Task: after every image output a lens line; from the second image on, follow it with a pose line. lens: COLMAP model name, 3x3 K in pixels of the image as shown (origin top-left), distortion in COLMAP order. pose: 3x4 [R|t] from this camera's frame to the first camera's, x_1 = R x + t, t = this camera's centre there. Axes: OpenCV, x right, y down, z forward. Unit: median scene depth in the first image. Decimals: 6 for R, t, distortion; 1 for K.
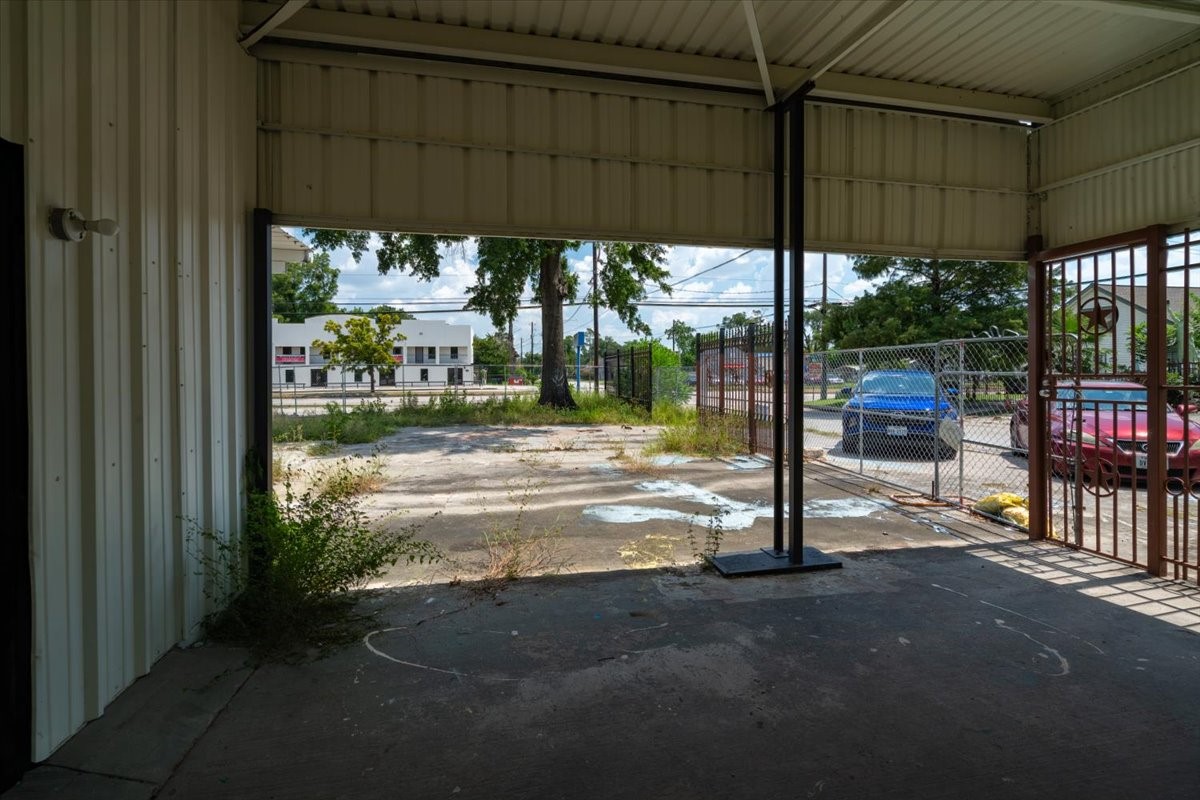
lens RADIAL K [[558.5, 0, 611.5], [0, 558.5, 373.0], [0, 0, 1]] dist [-0.002781, -0.000178]
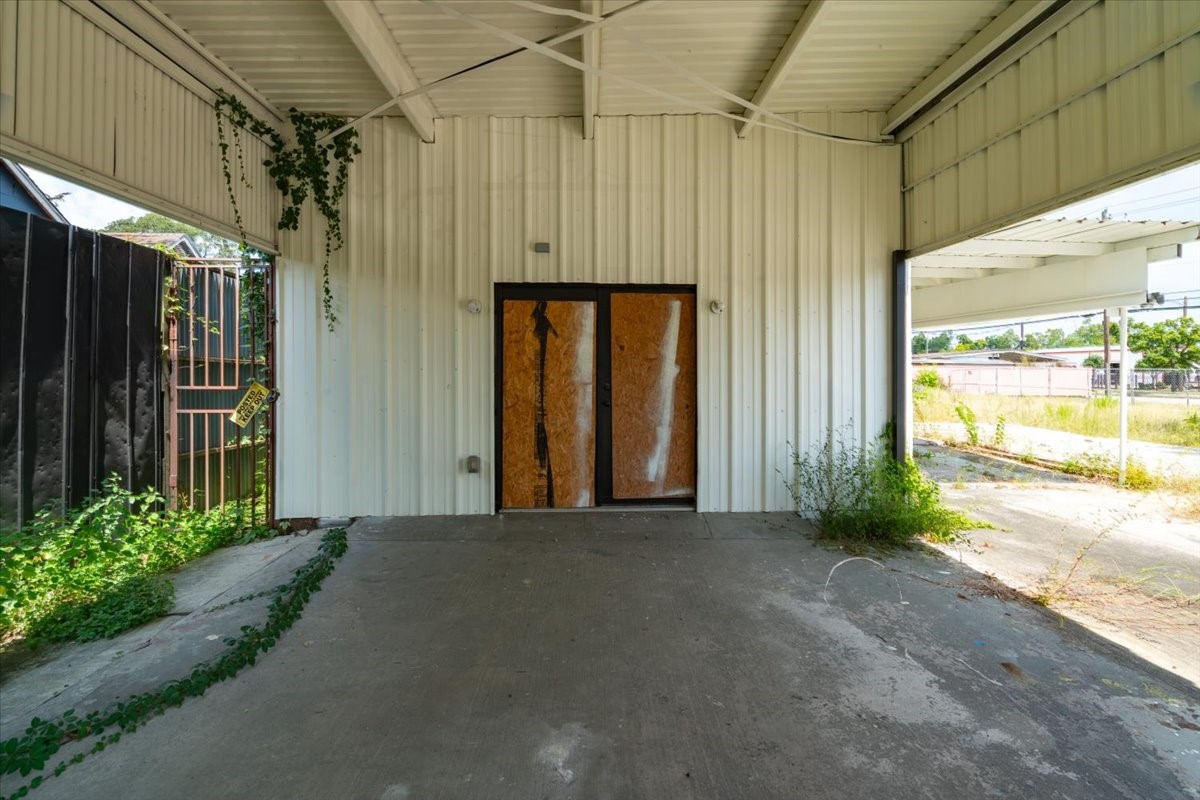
lens RADIAL K [[558.5, 0, 599.3], [0, 558.5, 366.4], [0, 0, 1]] dist [-0.002781, -0.000178]
pose [[-0.196294, 0.000125, -0.980545, 0.934284], [-0.007963, 0.999967, 0.001722, 0.001480], [0.980513, 0.008146, -0.196286, 0.564376]]
